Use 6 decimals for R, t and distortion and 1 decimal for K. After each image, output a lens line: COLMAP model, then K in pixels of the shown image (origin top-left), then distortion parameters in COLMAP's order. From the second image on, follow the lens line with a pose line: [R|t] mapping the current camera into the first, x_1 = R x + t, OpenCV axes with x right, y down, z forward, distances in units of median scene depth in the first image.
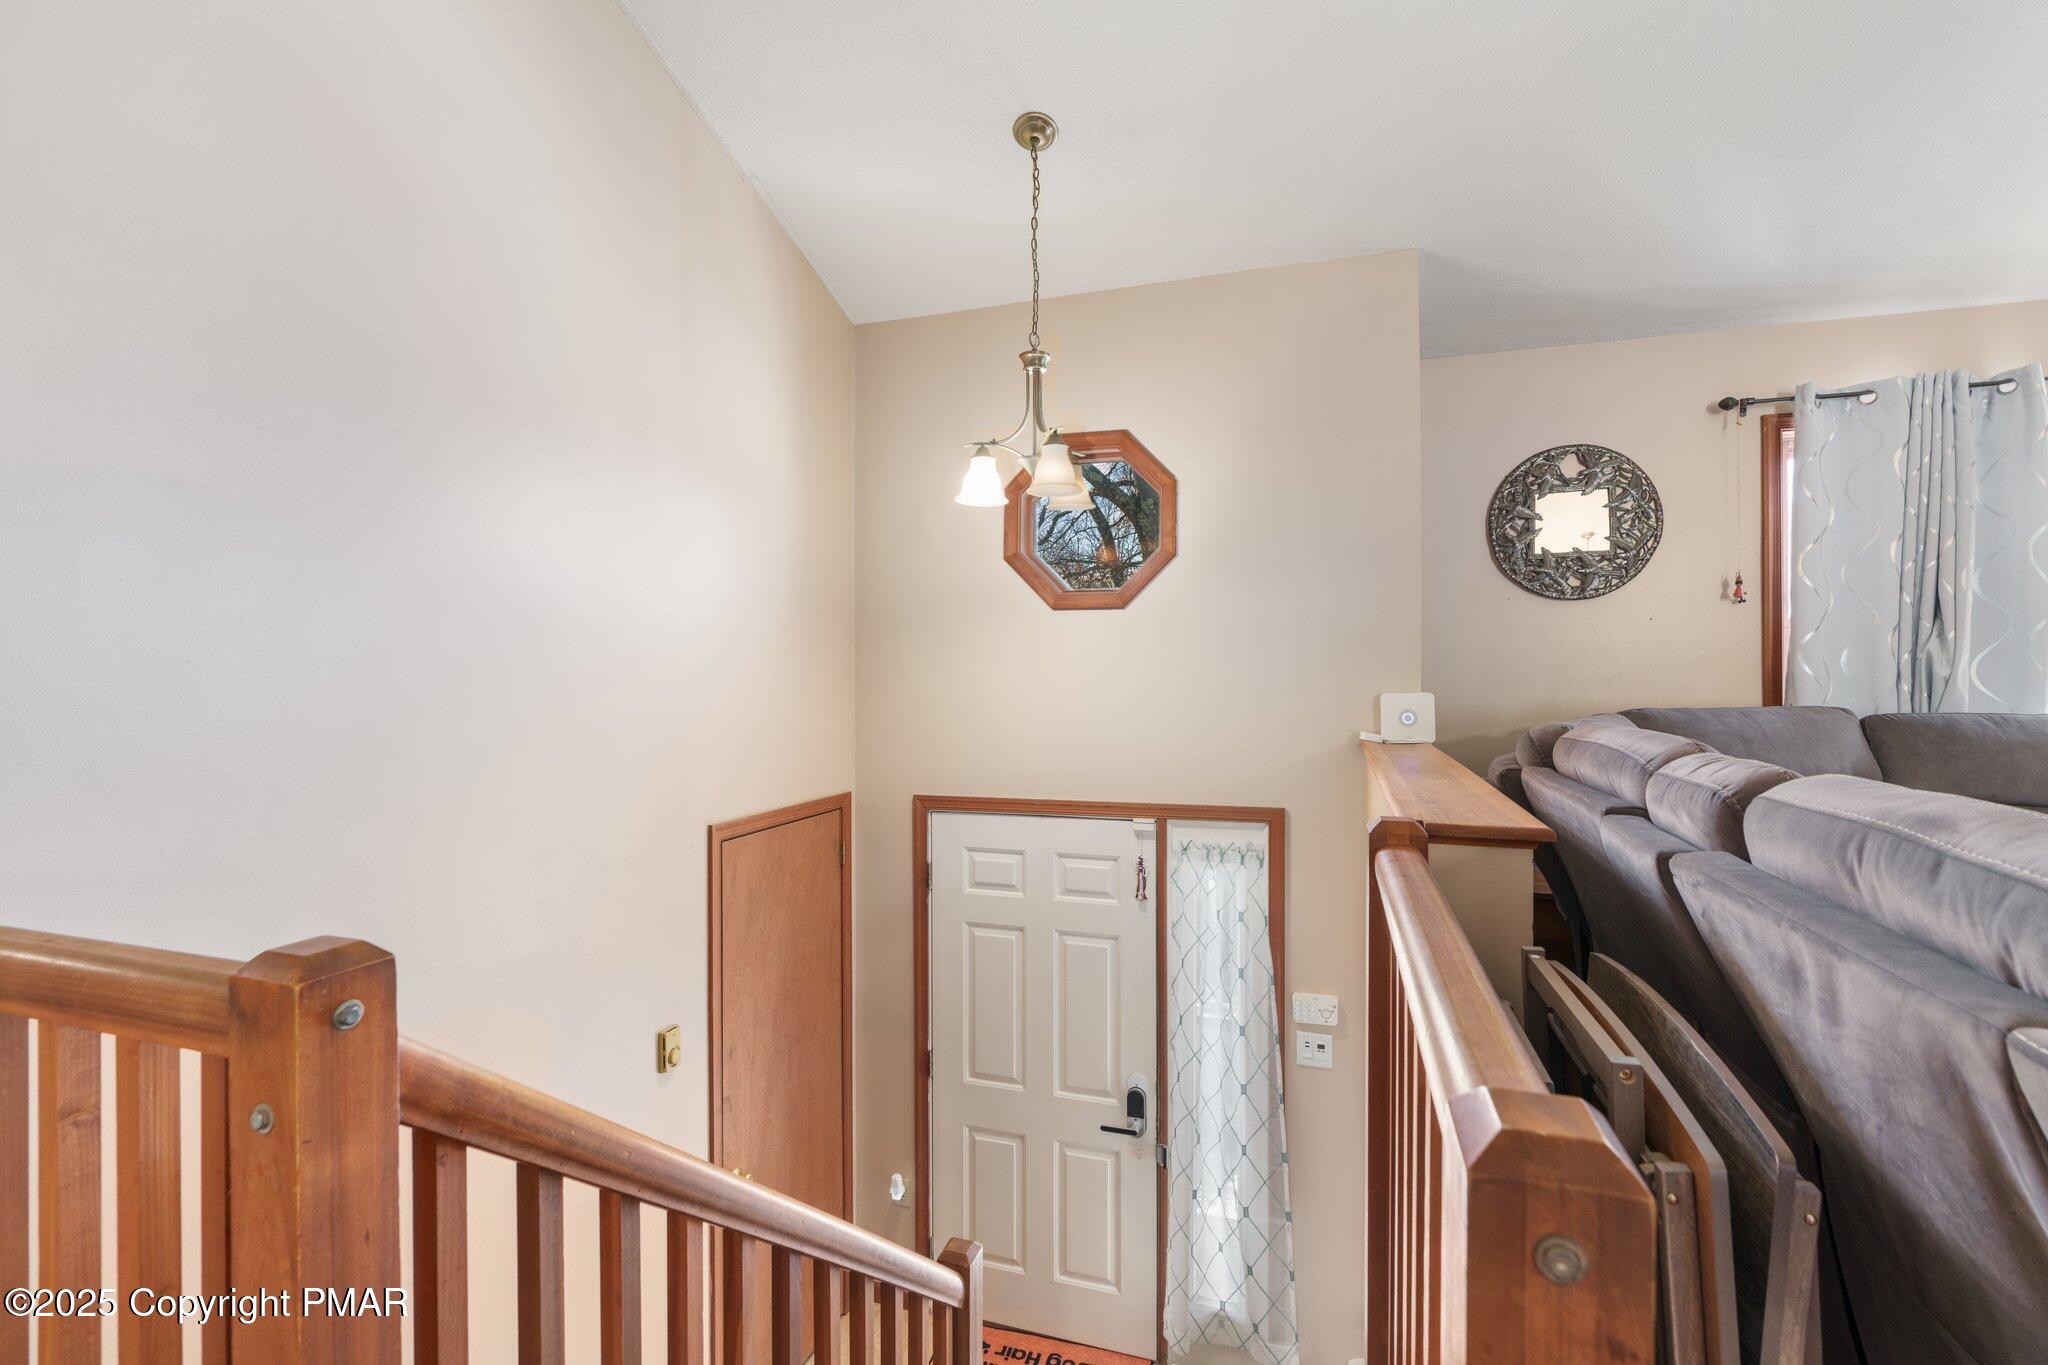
lens RADIAL K [[916.5, 0, 1020.9], [0, 916.5, 669.7], [0, 0, 1]] dist [-0.007815, 0.003930]
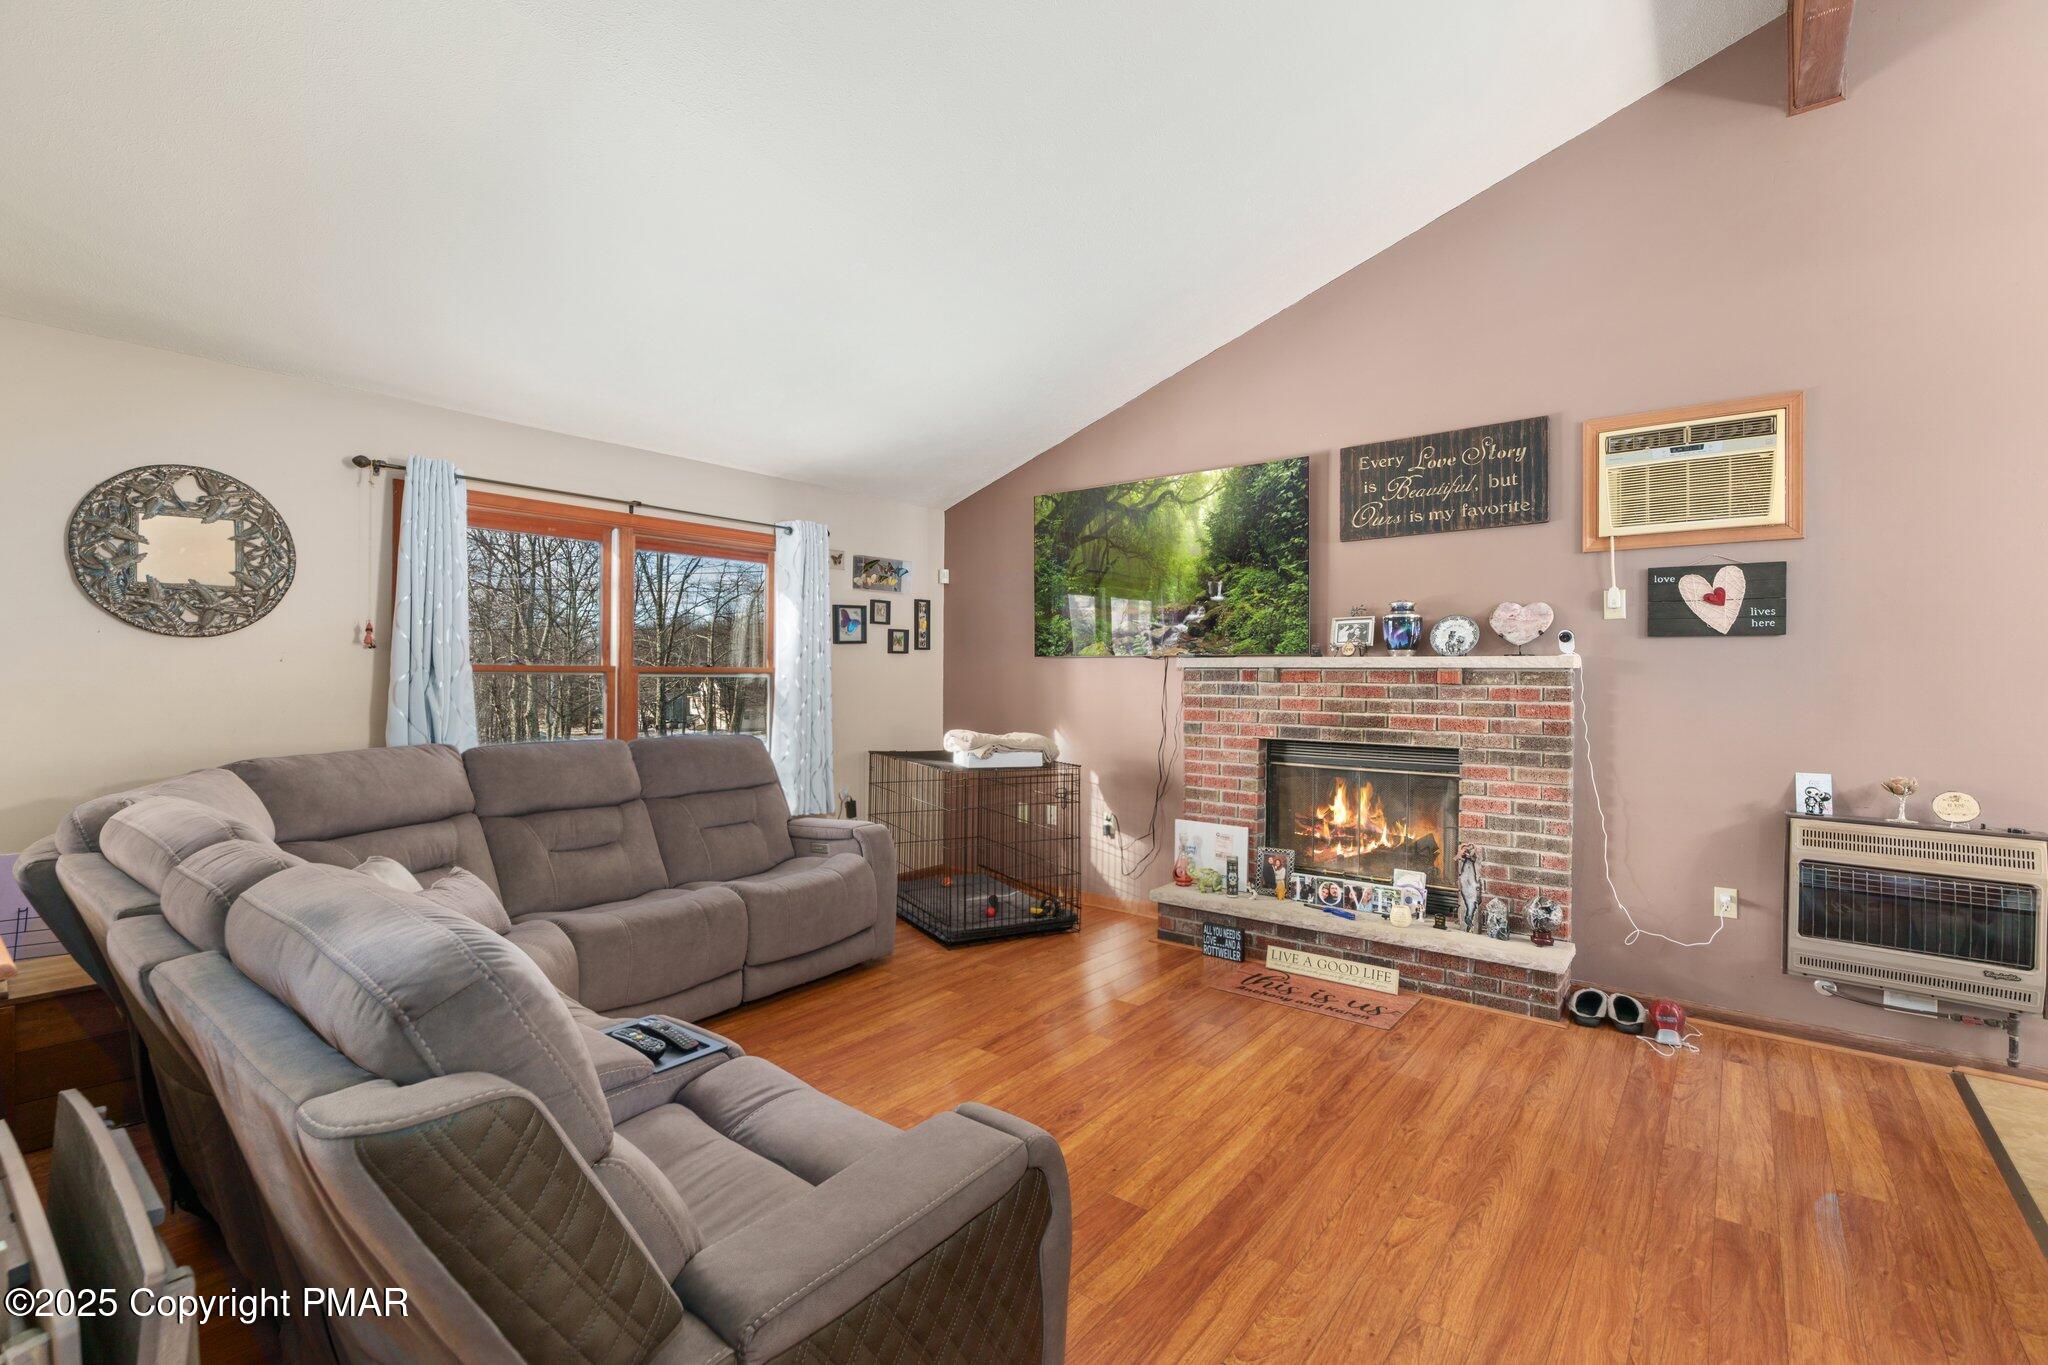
lens RADIAL K [[916.5, 0, 1020.9], [0, 916.5, 669.7], [0, 0, 1]] dist [-0.007815, 0.003930]
pose [[0.341835, 0.010121, 0.939706, 0.037056], [-0.009765, 0.999926, -0.007217, -0.046331], [-0.939709, -0.006709, 0.341908, -0.085557]]
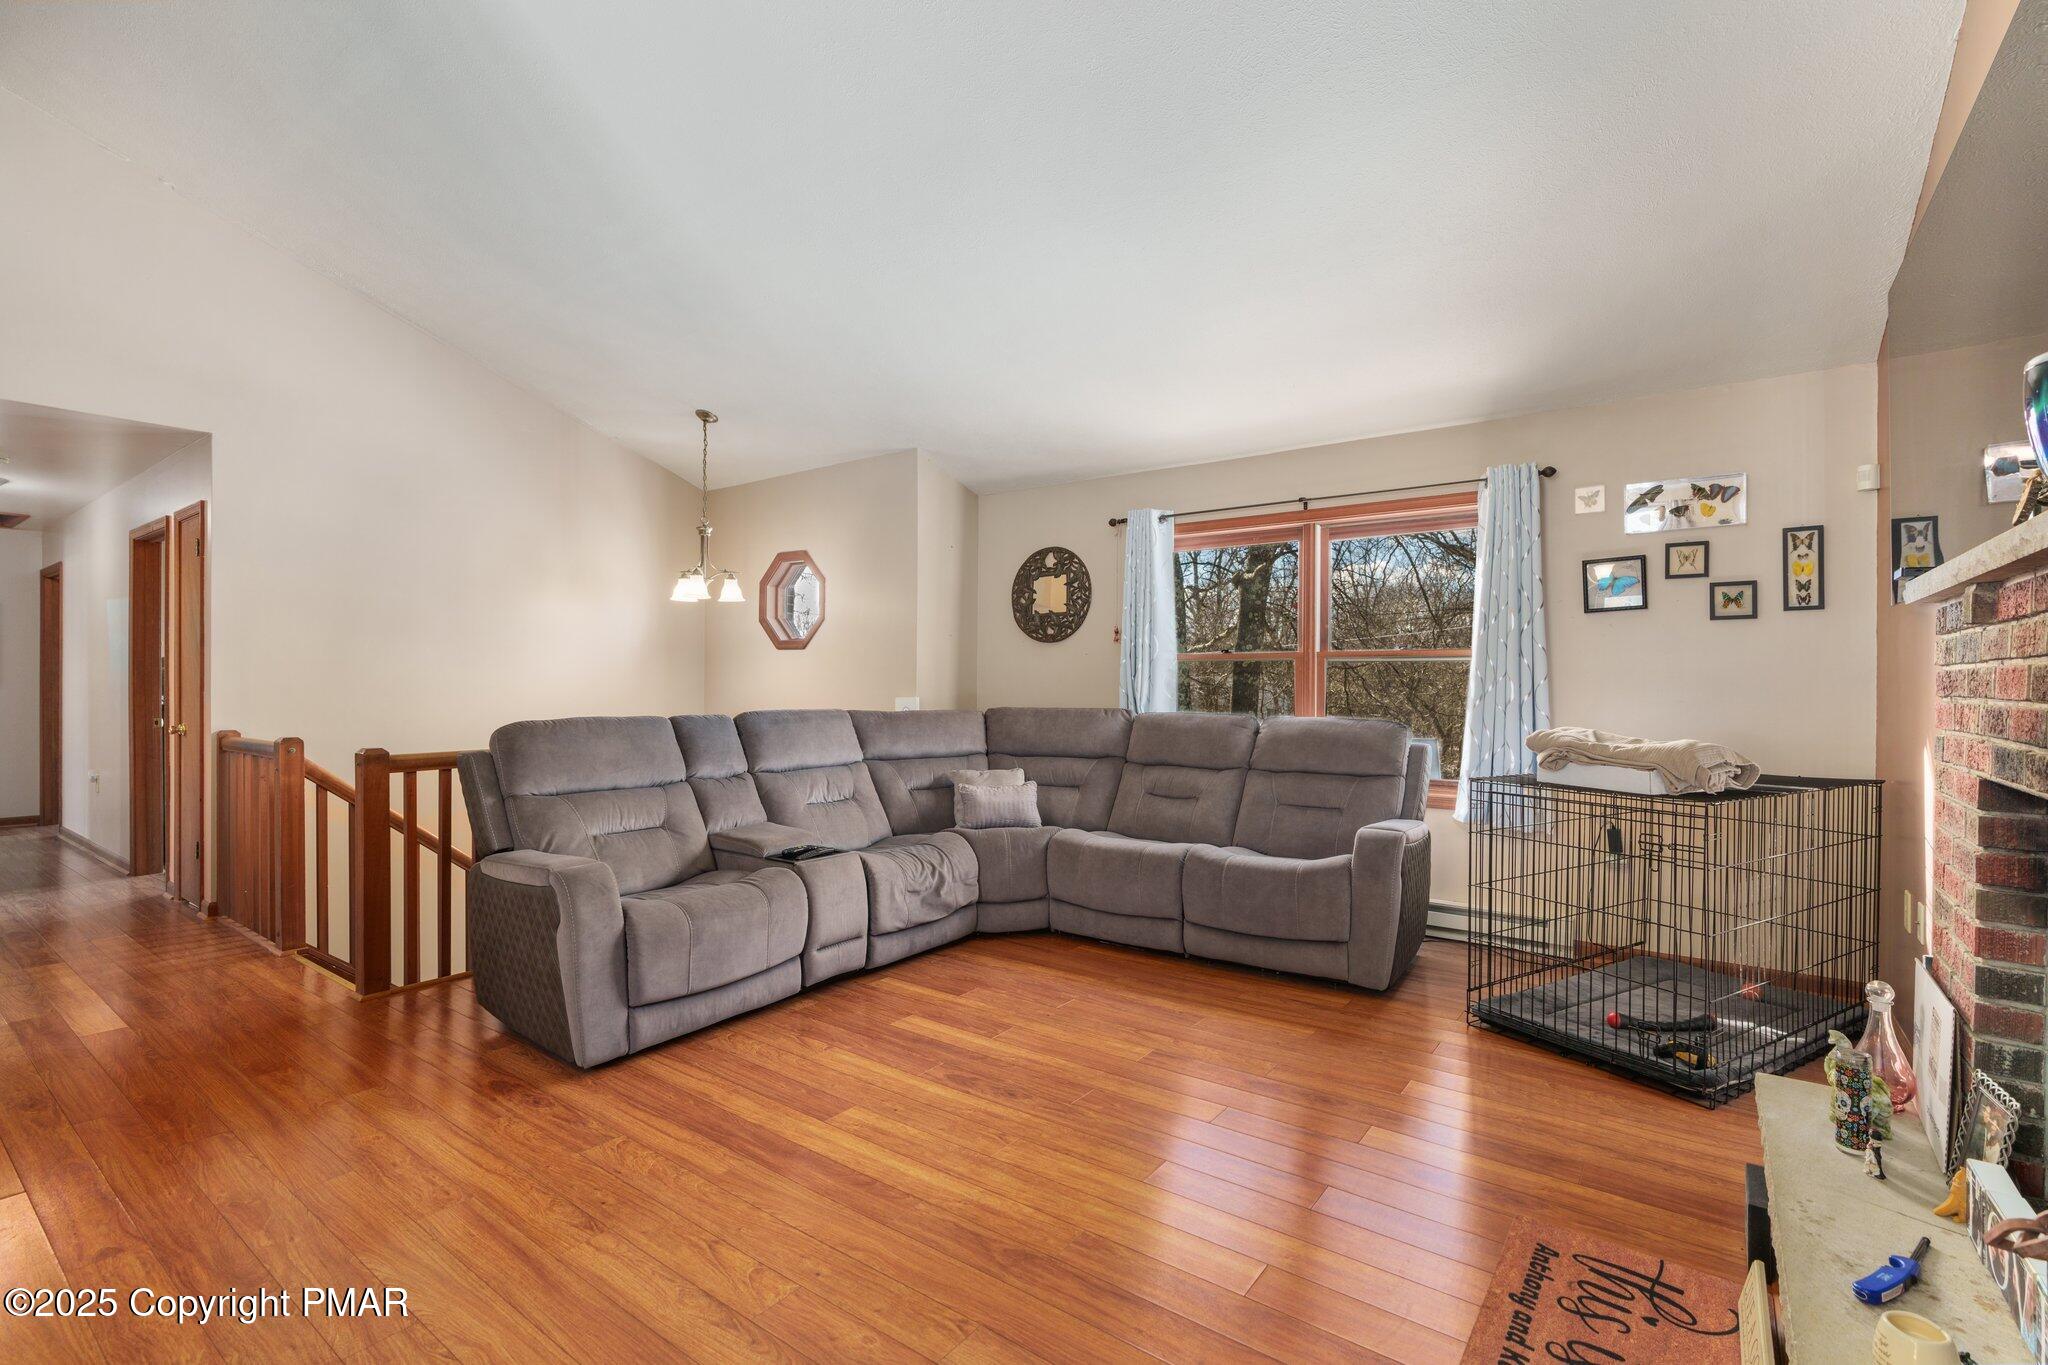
lens RADIAL K [[932.4, 0, 1016.5], [0, 932.4, 687.6], [0, 0, 1]] dist [-0.006124, 0.000277]
pose [[0.948006, 0.008532, -0.318140, 1.095932], [-0.006751, 0.999955, 0.006702, -0.006808], [0.318182, -0.004205, 0.948020, -0.606358]]
